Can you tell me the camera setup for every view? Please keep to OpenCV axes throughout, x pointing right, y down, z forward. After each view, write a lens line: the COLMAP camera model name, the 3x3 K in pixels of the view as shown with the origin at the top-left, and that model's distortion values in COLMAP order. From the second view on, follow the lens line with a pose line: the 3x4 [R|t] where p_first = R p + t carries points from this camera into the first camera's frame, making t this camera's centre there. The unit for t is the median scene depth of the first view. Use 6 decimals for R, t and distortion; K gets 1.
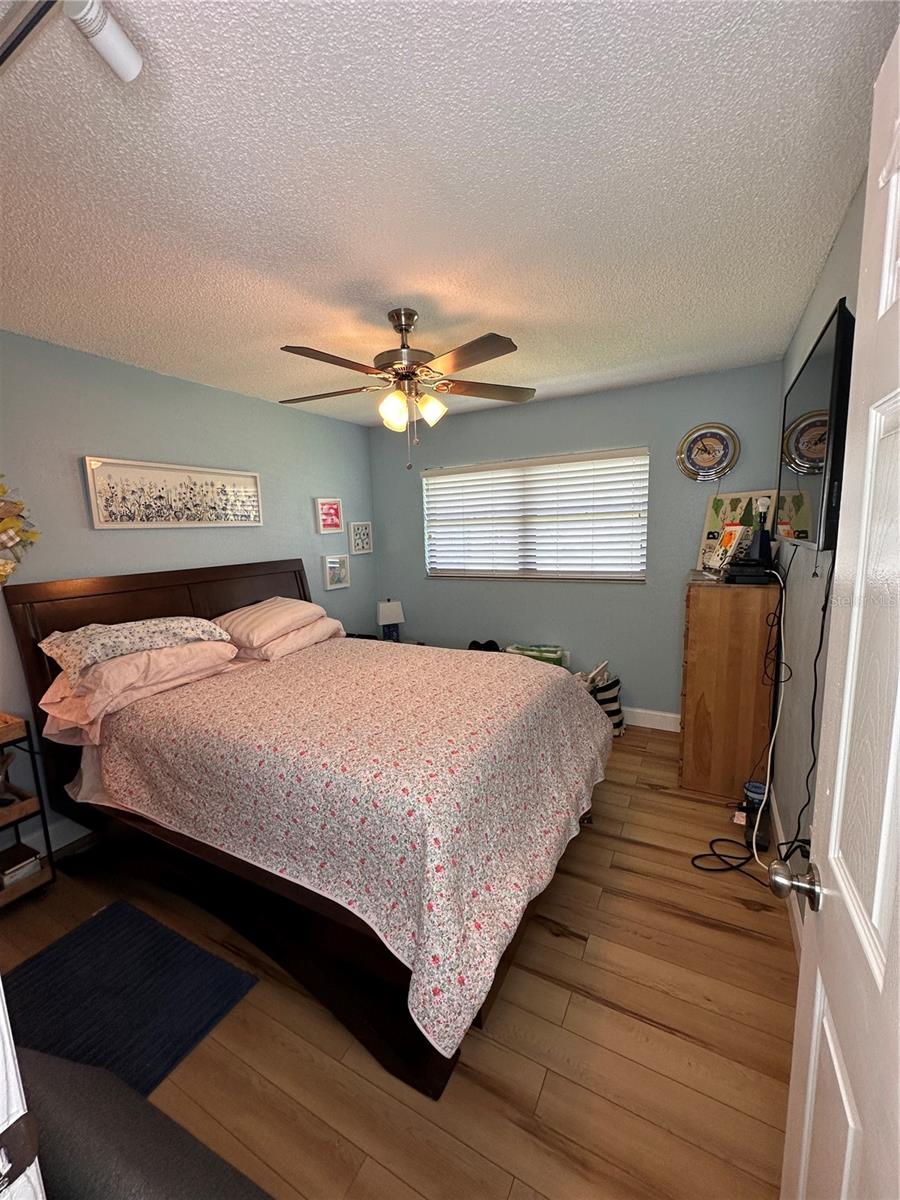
lens RADIAL K [[477.4, 0, 449.6], [0, 477.4, 600.0], [0, 0, 1]] dist [-0.005362, 0.001415]
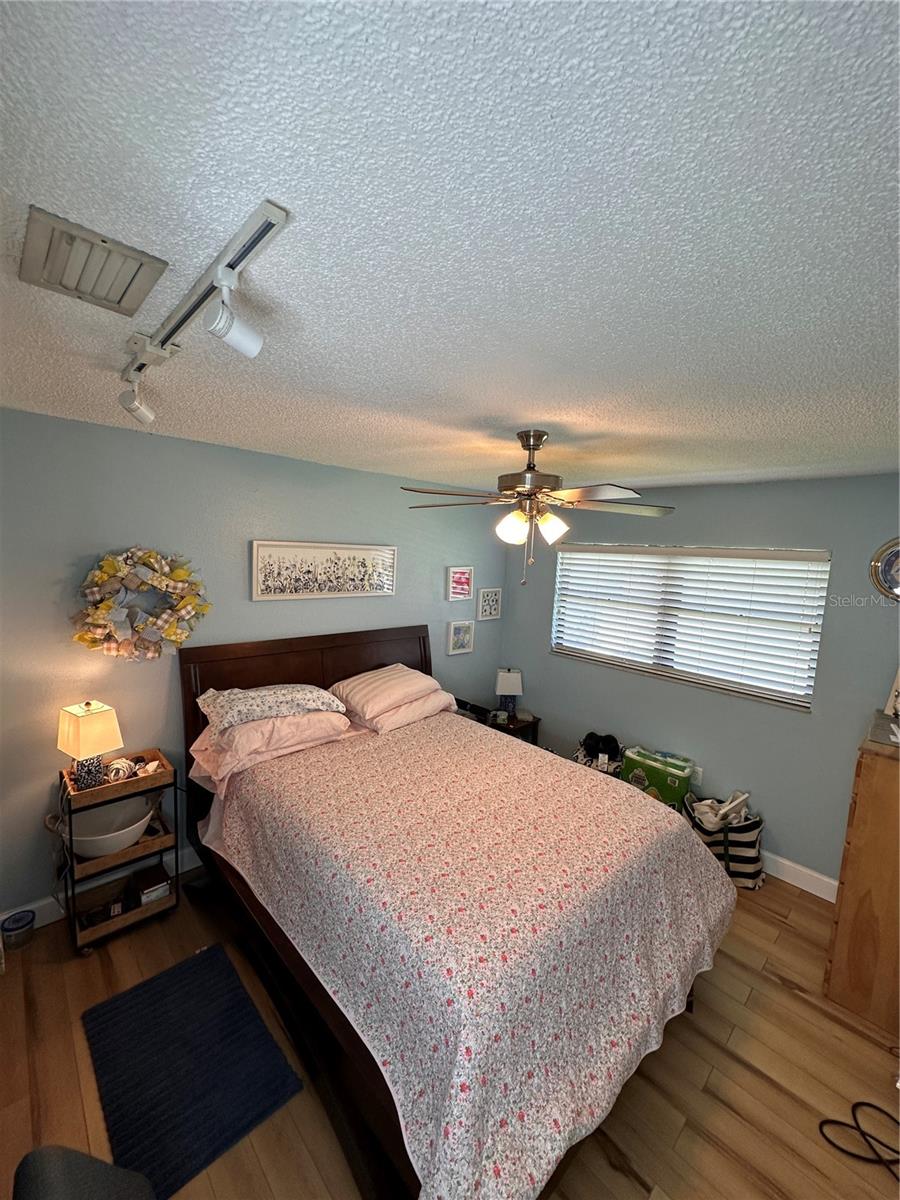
lens RADIAL K [[477.4, 0, 450.0], [0, 477.4, 600.2], [0, 0, 1]] dist [-0.005362, 0.001415]
pose [[0.947270, 0.112773, -0.299936, 0.071200], [-0.125282, 0.991860, -0.022742, -0.206274], [0.294930, 0.059119, 0.953688, 0.030179]]
